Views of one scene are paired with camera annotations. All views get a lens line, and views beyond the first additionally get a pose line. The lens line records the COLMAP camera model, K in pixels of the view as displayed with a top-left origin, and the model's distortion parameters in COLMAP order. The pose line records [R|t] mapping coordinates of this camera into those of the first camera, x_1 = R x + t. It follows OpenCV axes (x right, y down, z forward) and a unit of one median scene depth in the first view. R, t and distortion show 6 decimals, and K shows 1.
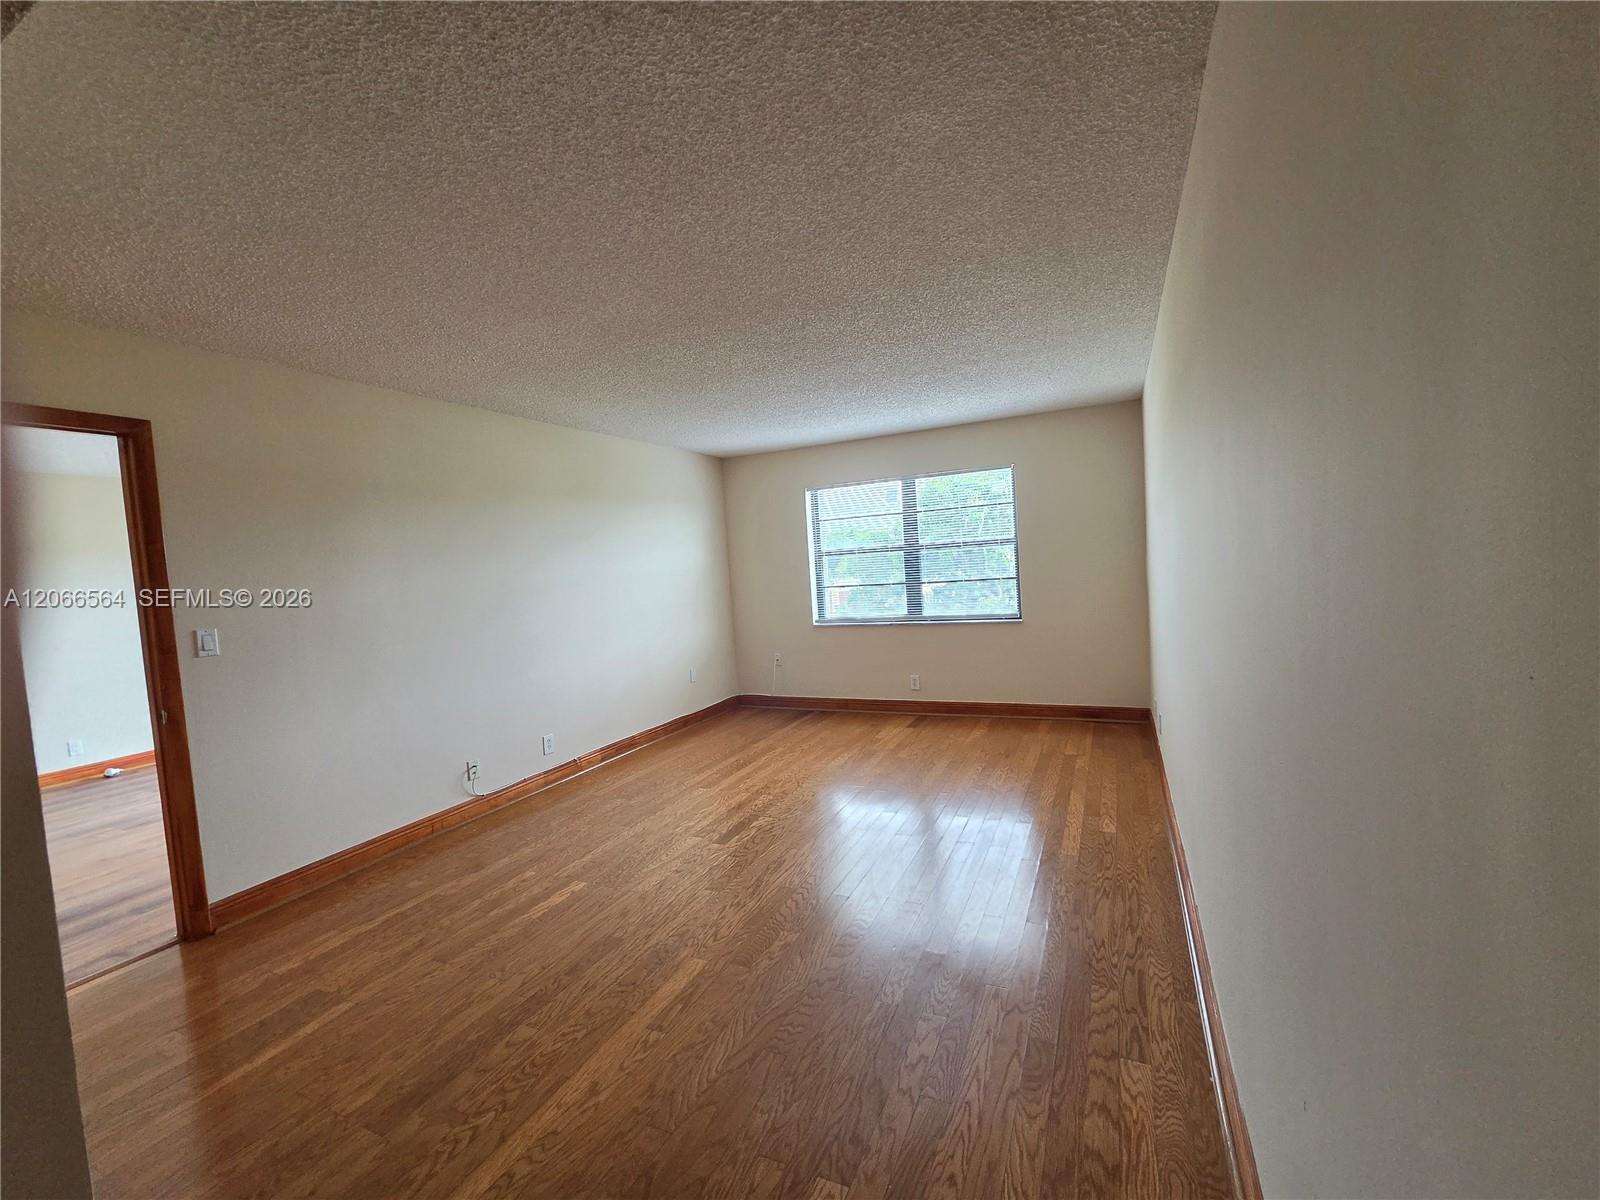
lens RADIAL K [[653.0, 0, 811.4], [0, 653.0, 591.7], [0, 0, 1]] dist [0.000171, 0.000413]
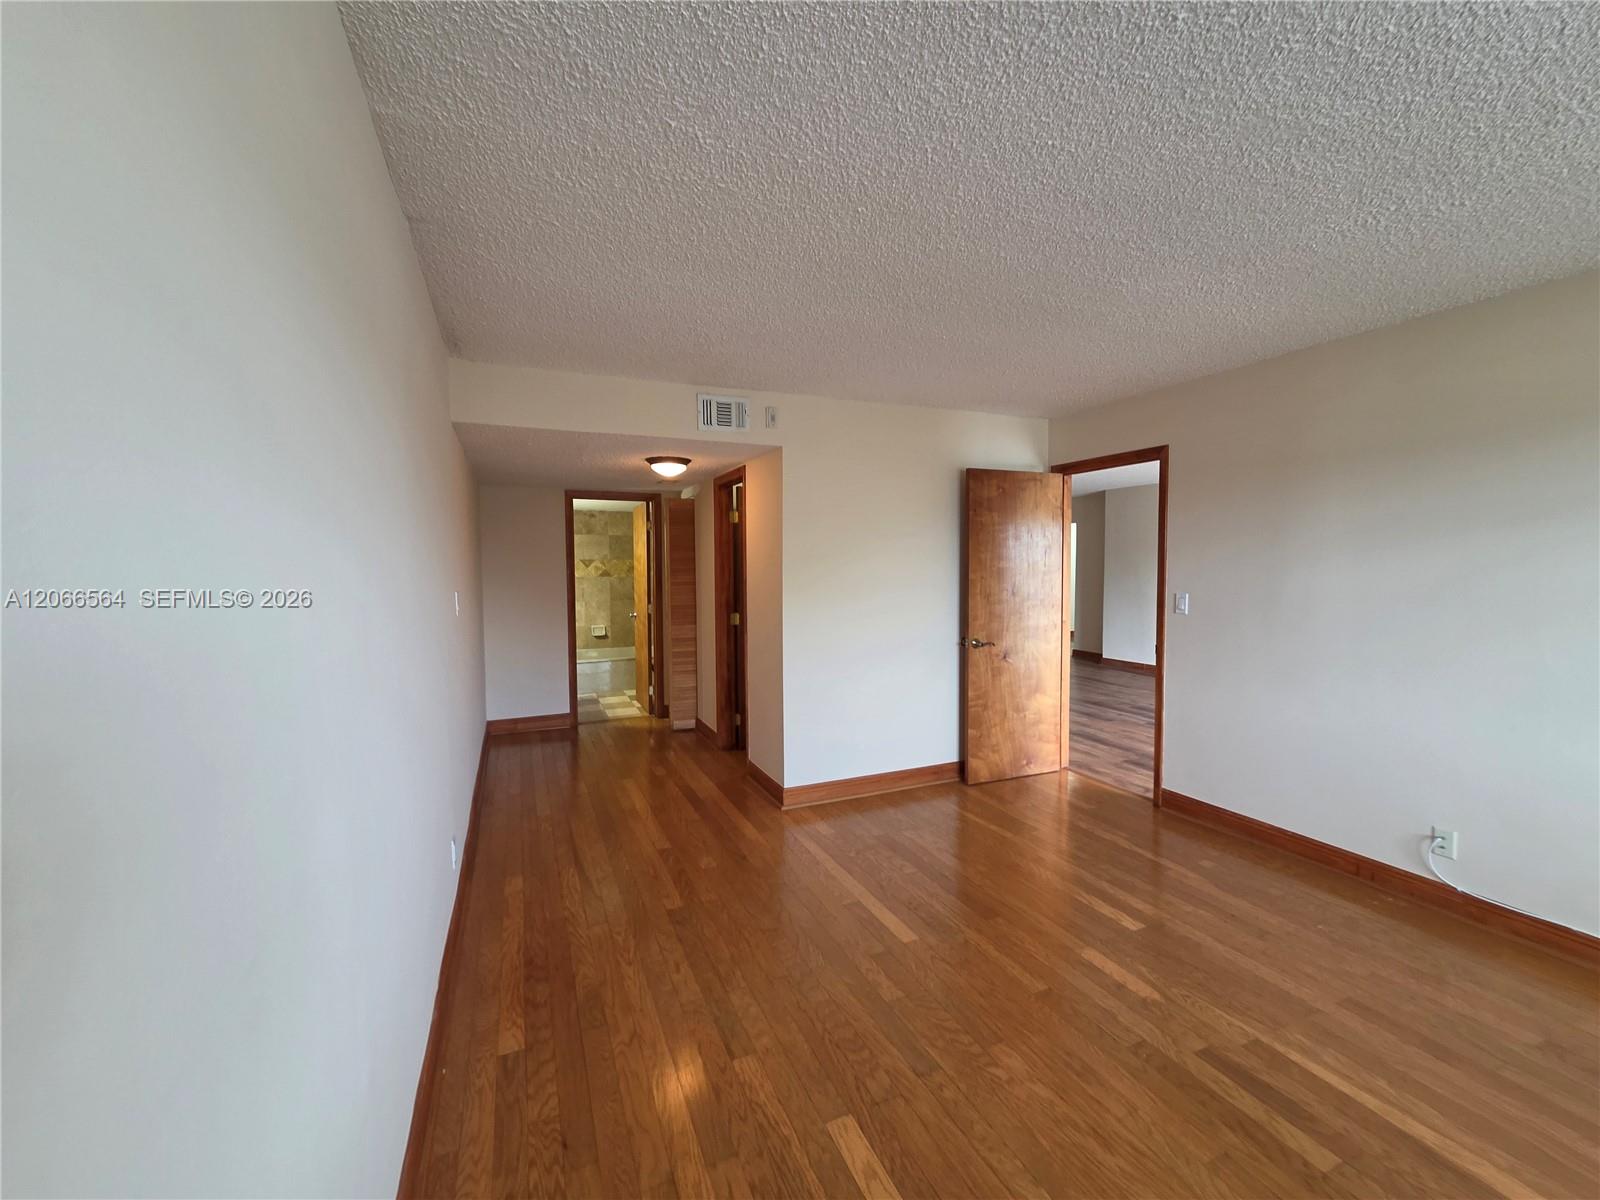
lens RADIAL K [[653.0, 0, 809.5], [0, 653.0, 597.8], [0, 0, 1]] dist [0.000171, 0.000413]
pose [[-0.653920, 0.103145, -0.749500, 0.582171], [0.012279, 0.991979, 0.125802, -0.112375], [0.756464, 0.073061, -0.649942, 1.300481]]
